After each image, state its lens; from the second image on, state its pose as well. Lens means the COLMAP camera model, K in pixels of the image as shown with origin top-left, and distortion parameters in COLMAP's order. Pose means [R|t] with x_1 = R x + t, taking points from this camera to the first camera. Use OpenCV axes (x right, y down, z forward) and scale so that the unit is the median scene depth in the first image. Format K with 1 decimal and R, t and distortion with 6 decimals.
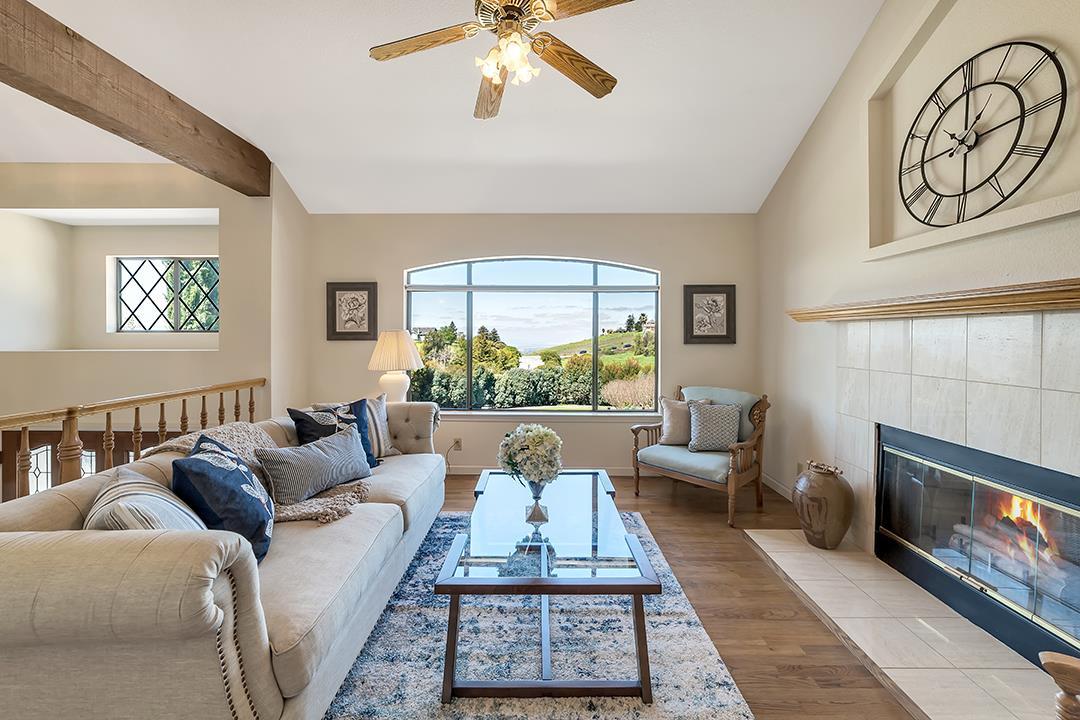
lens RADIAL K [[432.7, 0, 540.4], [0, 432.7, 336.4], [0, 0, 1]] dist [-0.010929, 0.002702]
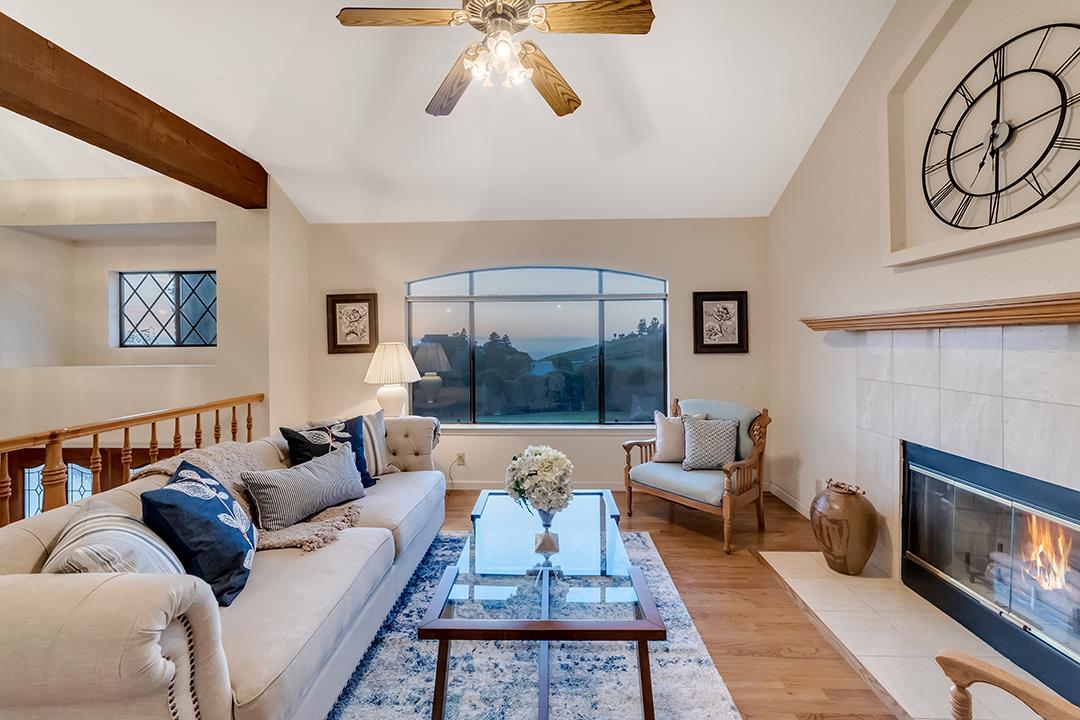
lens RADIAL K [[432.7, 0, 540.5], [0, 432.7, 339.1], [0, 0, 1]] dist [-0.010929, 0.002702]
pose [[0.999588, -0.010827, -0.026589, 0.027633], [0.010657, 0.999922, -0.006505, -0.019429], [0.026657, 0.006219, 0.999625, 0.048493]]
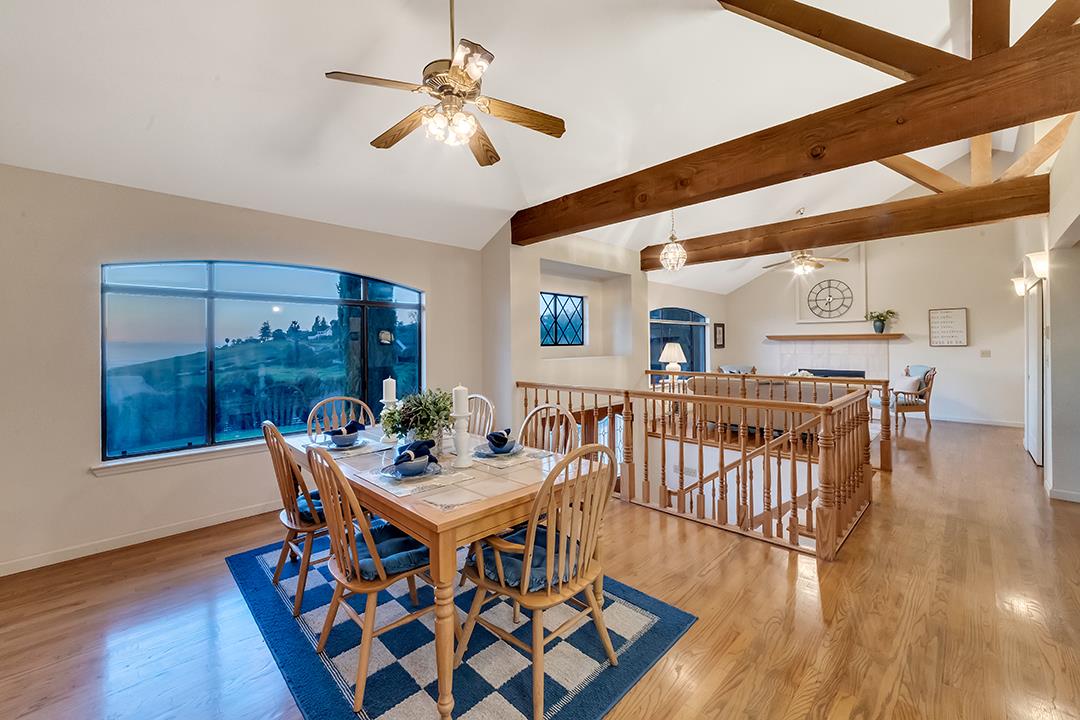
lens RADIAL K [[432.7, 0, 542.3], [0, 432.7, 341.9], [0, 0, 1]] dist [-0.010929, 0.002702]
pose [[0.703385, -0.003593, 0.710800, -3.249149], [0.010549, 0.999930, -0.005385, -0.023063], [-0.710731, 0.011286, 0.703373, 0.006456]]
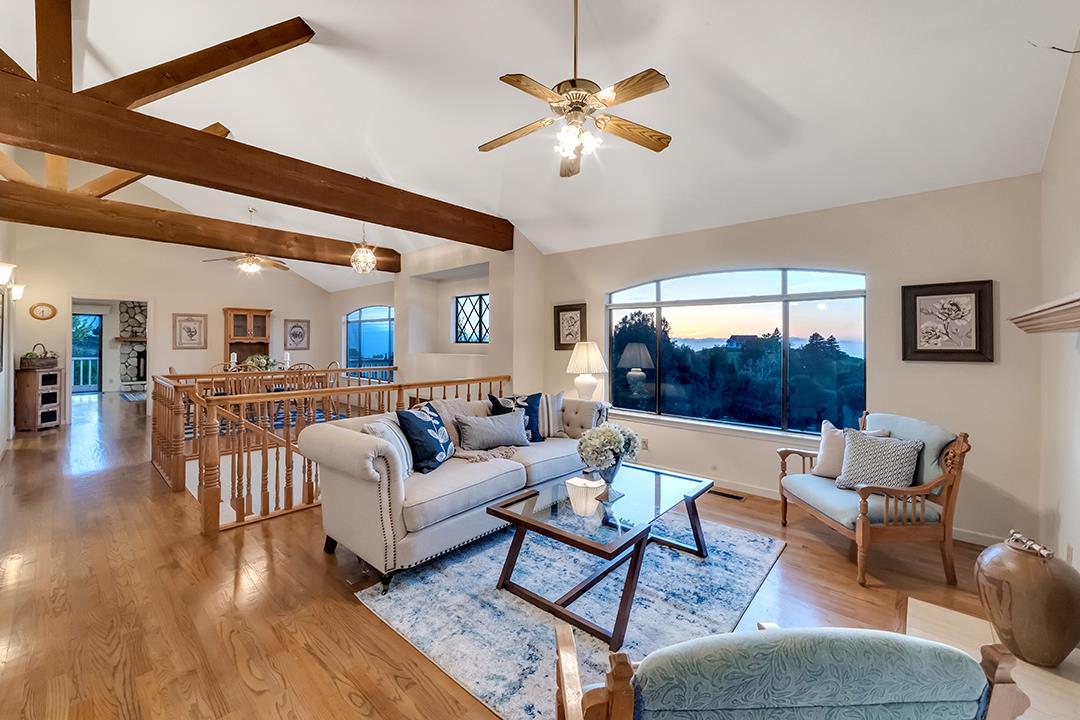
lens RADIAL K [[432.7, 0, 542.1], [0, 432.7, 338.4], [0, 0, 1]] dist [-0.010929, 0.002702]
pose [[0.757383, -0.003085, -0.652963, 0.561334], [-0.006026, 0.999913, -0.011714, -0.015647], [0.652943, 0.012806, 0.757299, -0.047498]]
